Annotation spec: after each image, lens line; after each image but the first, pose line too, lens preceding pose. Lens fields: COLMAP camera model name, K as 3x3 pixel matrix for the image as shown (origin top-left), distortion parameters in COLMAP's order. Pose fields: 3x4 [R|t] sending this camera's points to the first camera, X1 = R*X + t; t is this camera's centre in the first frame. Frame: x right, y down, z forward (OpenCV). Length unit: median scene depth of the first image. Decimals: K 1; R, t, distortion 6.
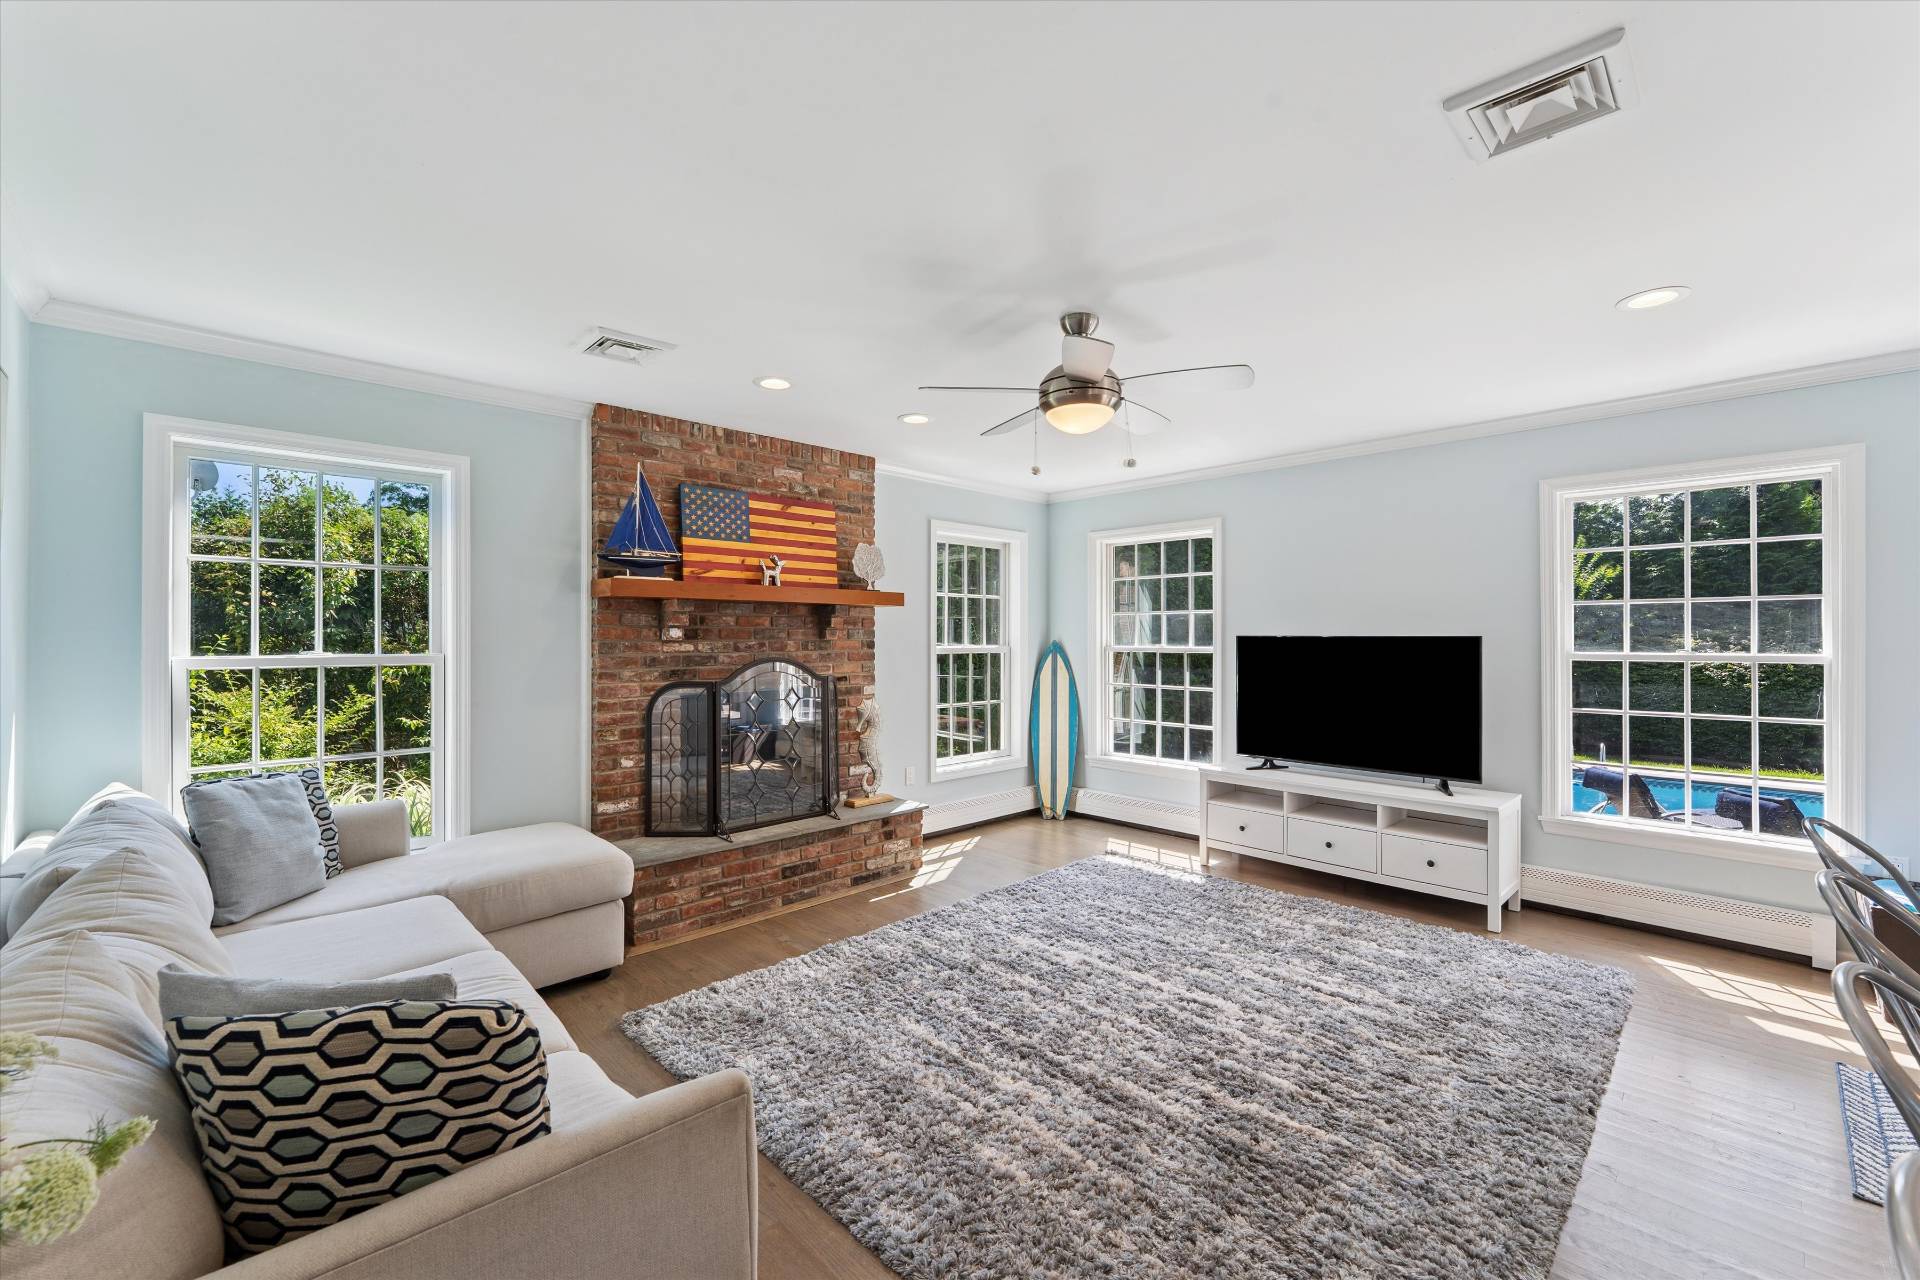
lens RADIAL K [[767.6, 0, 951.0], [0, 767.6, 638.4], [0, 0, 1]] dist [-0.001098, 0.000274]
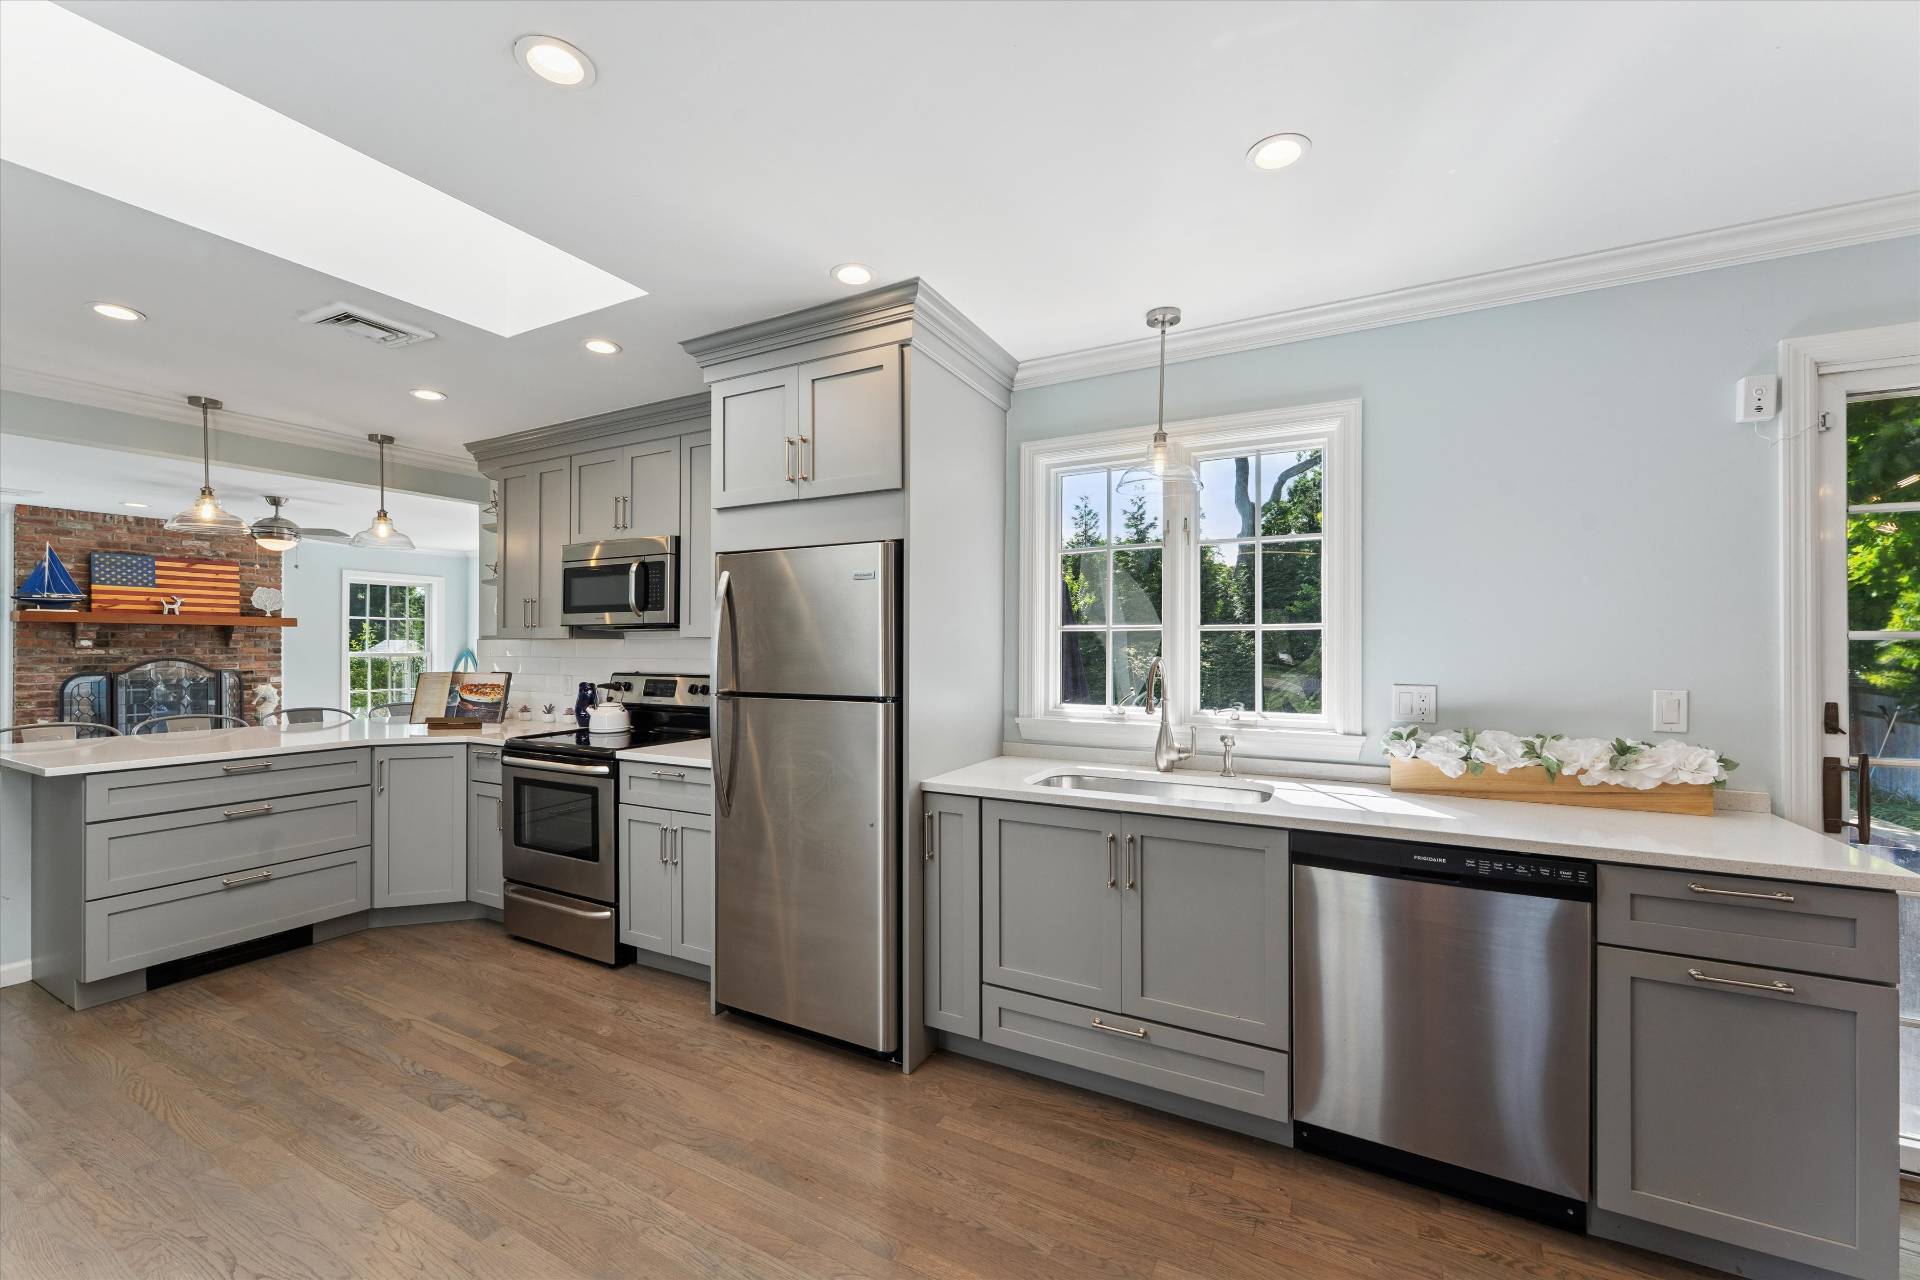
lens RADIAL K [[767.6, 0, 961.0], [0, 767.6, 647.5], [0, 0, 1]] dist [-0.001098, 0.000274]
pose [[0.955781, 0.002446, 0.294069, 0.921027], [-0.001886, 0.999996, -0.002188, 0.002428], [-0.294074, 0.001537, 0.955782, -1.087230]]
